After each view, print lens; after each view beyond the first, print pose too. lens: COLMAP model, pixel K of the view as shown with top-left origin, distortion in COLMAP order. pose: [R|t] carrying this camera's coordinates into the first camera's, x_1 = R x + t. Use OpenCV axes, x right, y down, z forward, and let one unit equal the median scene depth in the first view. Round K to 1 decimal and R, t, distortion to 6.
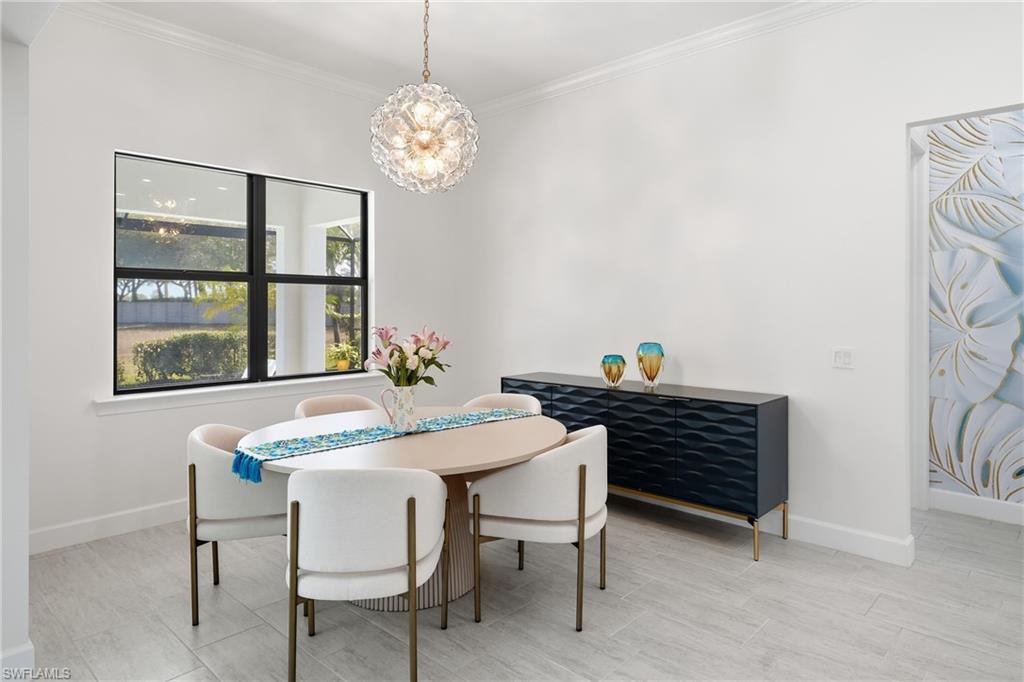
lens RADIAL K [[609.5, 0, 546.4], [0, 609.5, 303.6], [0, 0, 1]] dist [0.000818, 0.001005]
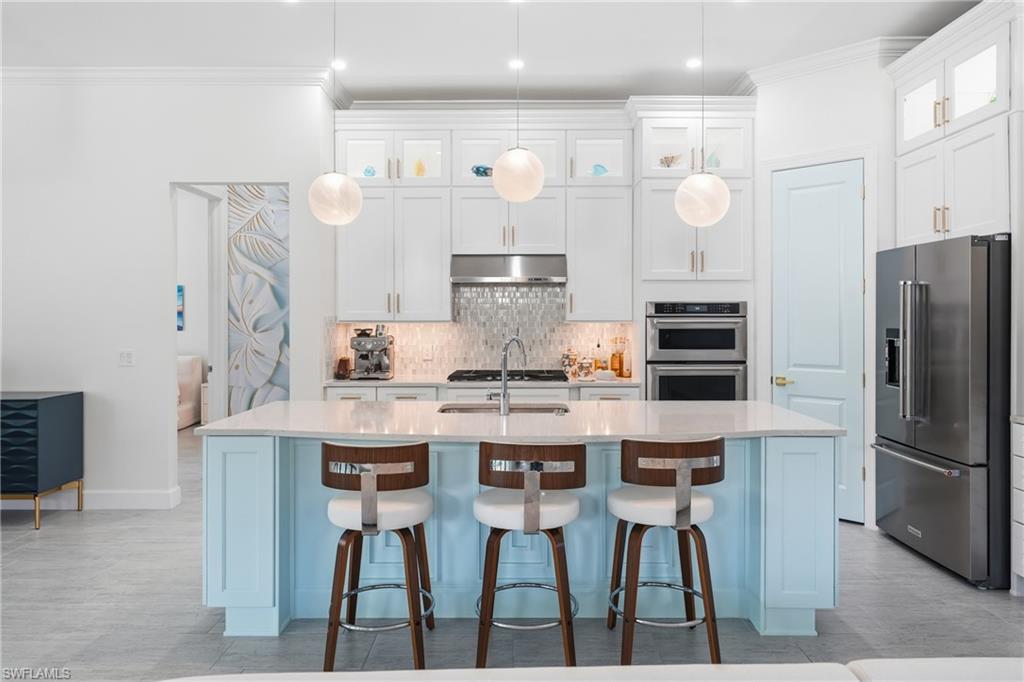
lens RADIAL K [[671.0, 0, 514.8], [0, 671.0, 317.5], [0, 0, 1]] dist [0.003971, 0.001315]
pose [[0.751882, -0.001776, 0.659296, 0.149779], [-0.003300, 0.999974, 0.006458, -0.005765], [-0.659290, -0.007031, 0.751856, -0.513239]]
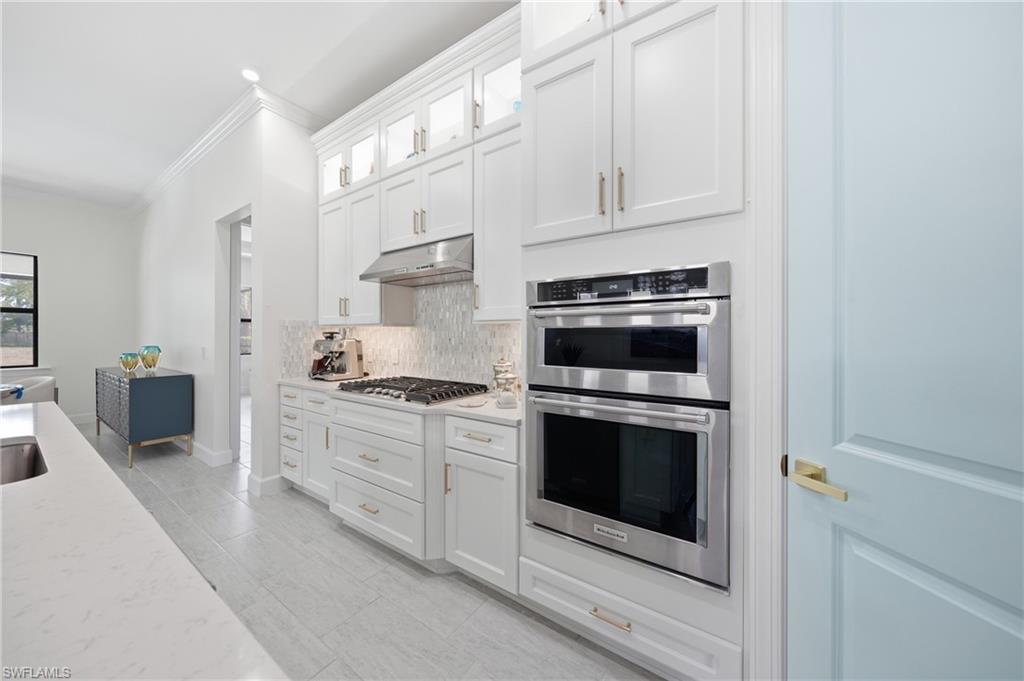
lens RADIAL K [[352.0, 0, 513.9], [0, 352.0, 335.4], [0, 0, 1]] dist [-0.002075, 0.000201]
pose [[0.991992, 0.002007, 0.126285, 1.094723], [-0.002683, 0.999983, 0.005181, 0.027926], [-0.126272, -0.005478, 0.991981, -0.112861]]
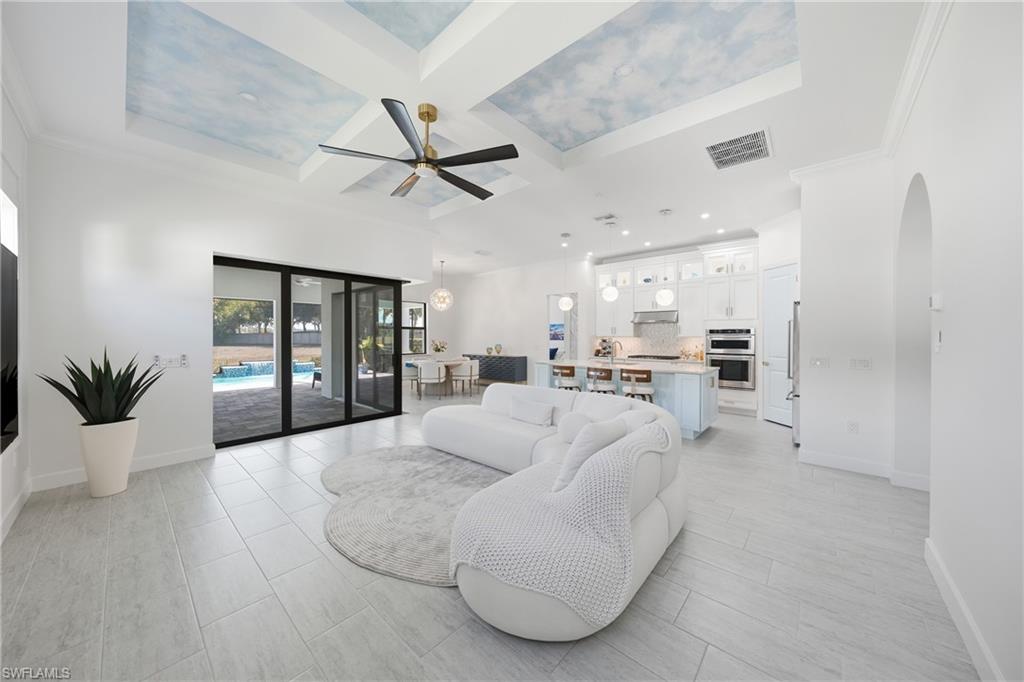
lens RADIAL K [[352.0, 0, 513.9], [0, 352.0, 335.9], [0, 0, 1]] dist [-0.002075, 0.000201]
pose [[0.999999, -0.000433, -0.001553, 0.283365], [0.000443, 0.999978, 0.006594, -0.007108], [0.001551, -0.006595, 0.999977, -1.344661]]
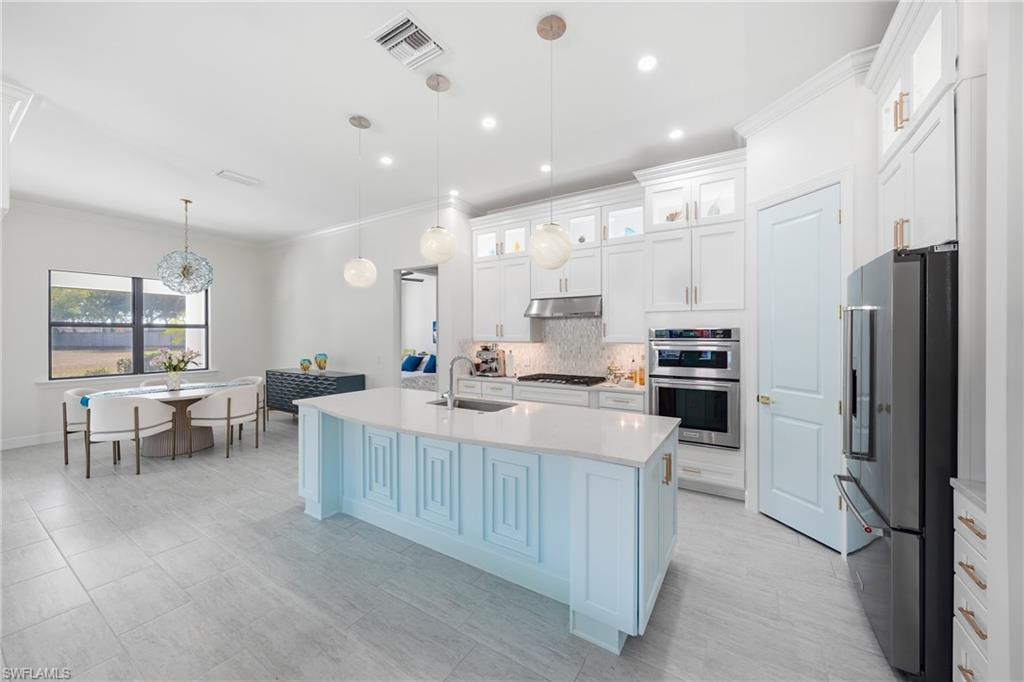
lens RADIAL K [[378.8, 0, 513.6], [0, 378.8, 334.9], [0, 0, 1]] dist [-0.001283, -0.000095]
pose [[0.987341, -0.002364, 0.158596, 0.692836], [0.001115, 0.999968, 0.007965, -0.020804], [-0.158610, -0.007688, 0.987311, -0.582329]]
